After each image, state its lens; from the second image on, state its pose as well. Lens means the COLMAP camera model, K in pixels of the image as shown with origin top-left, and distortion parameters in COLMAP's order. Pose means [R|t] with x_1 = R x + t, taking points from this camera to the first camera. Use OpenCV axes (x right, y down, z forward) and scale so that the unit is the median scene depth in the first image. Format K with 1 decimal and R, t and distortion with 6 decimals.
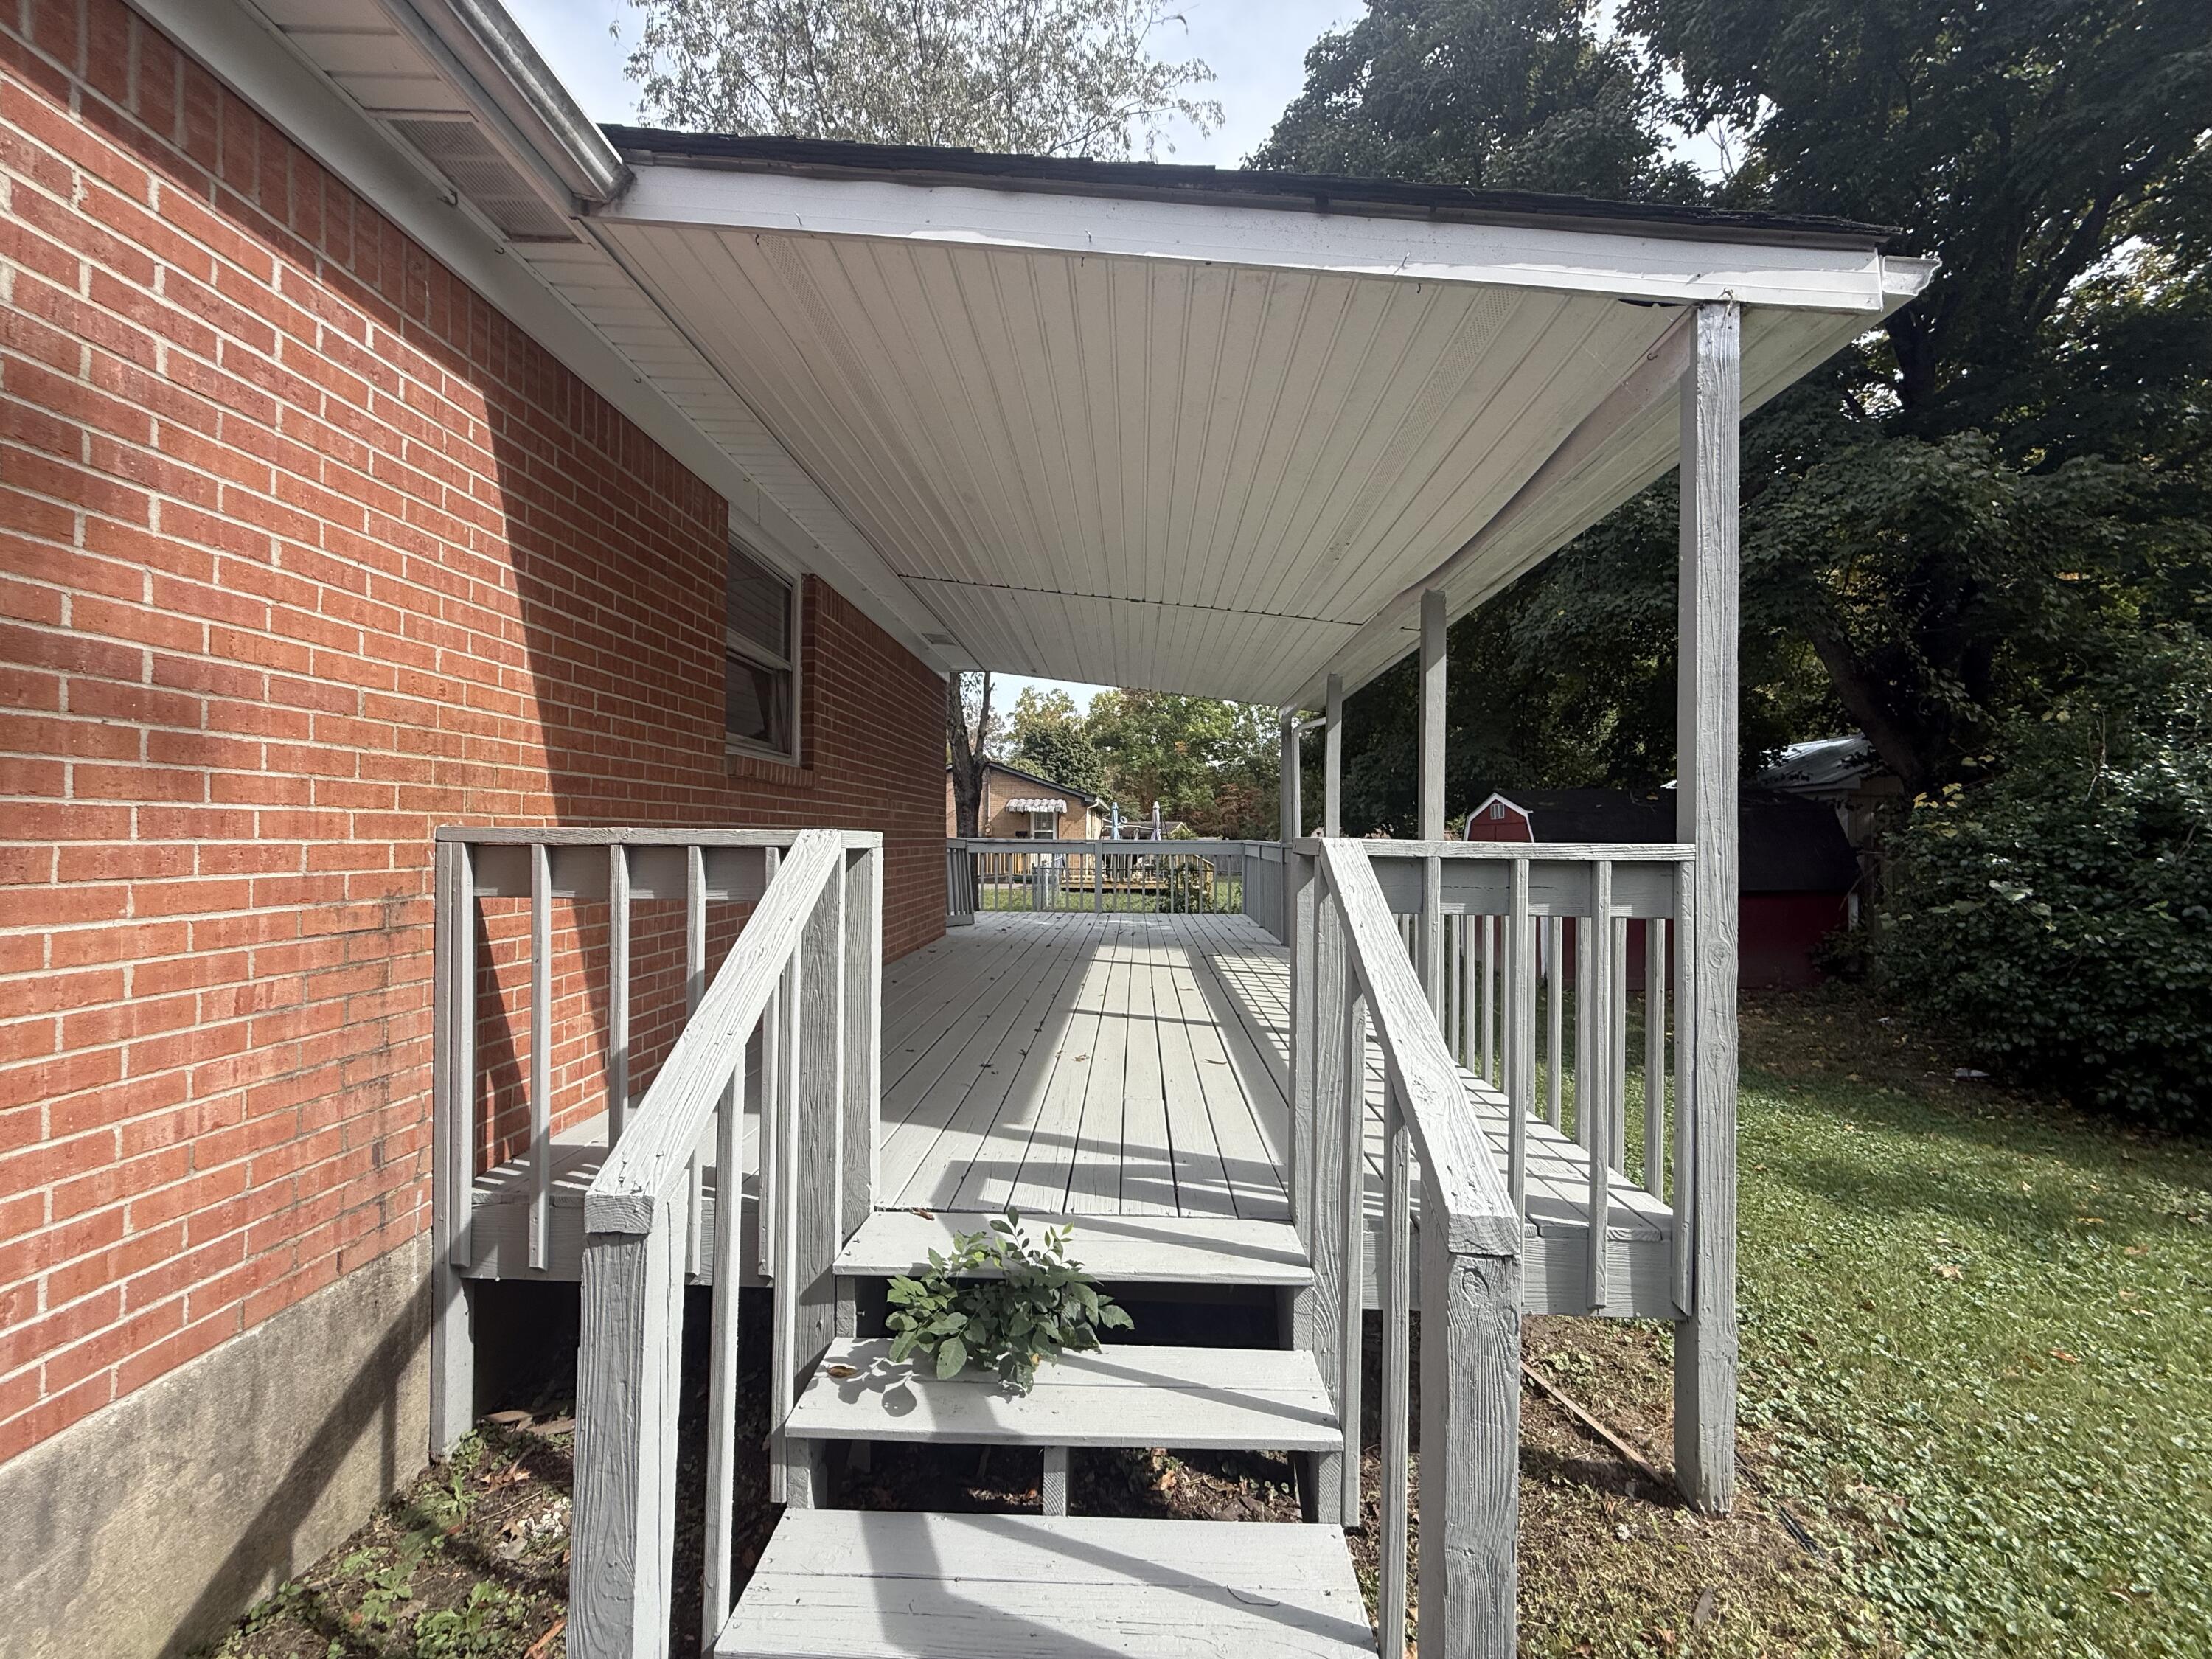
lens RADIAL K [[882.8, 0, 1103.9], [0, 882.8, 833.0], [0, 0, 1]] dist [-0.000764, 0.001018]
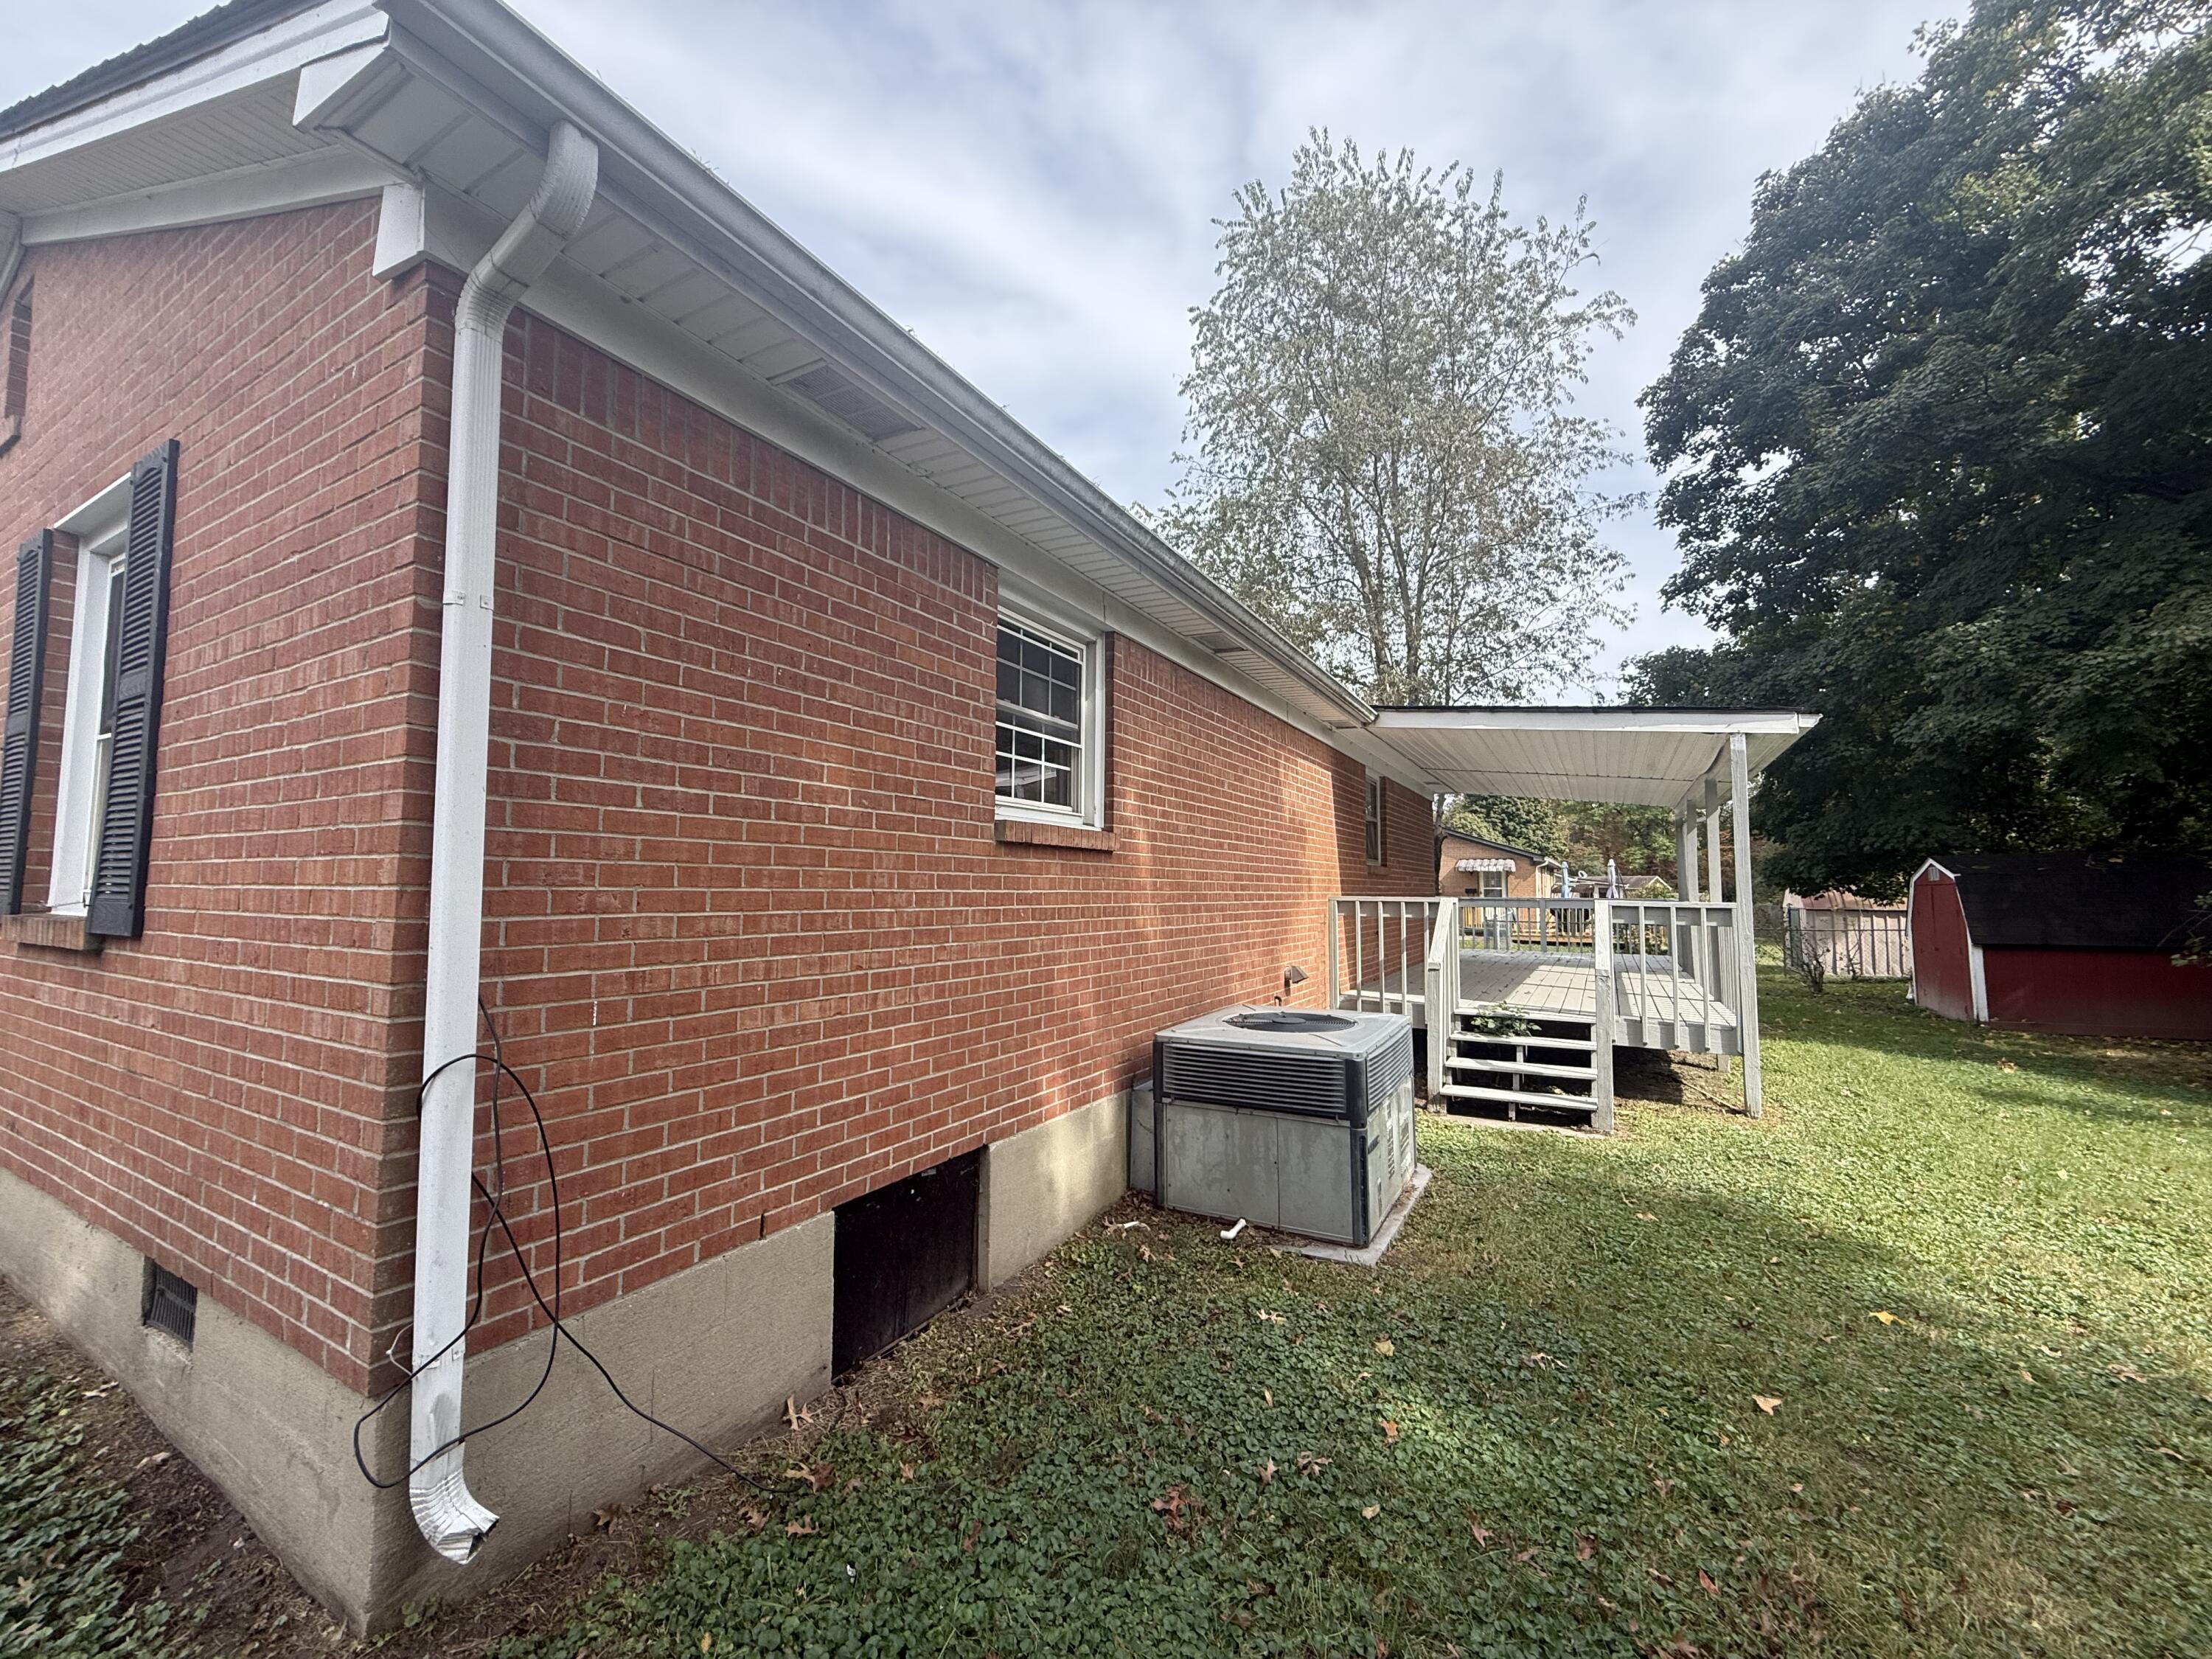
lens RADIAL K [[882.8, 0, 1101.6], [0, 882.8, 828.6], [0, 0, 1]] dist [-0.000764, 0.001018]
pose [[0.887082, -0.032481, -0.460467, 0.008288], [0.001429, 0.997710, -0.067625, -0.003136], [0.461609, 0.059331, 0.885097, -0.204327]]
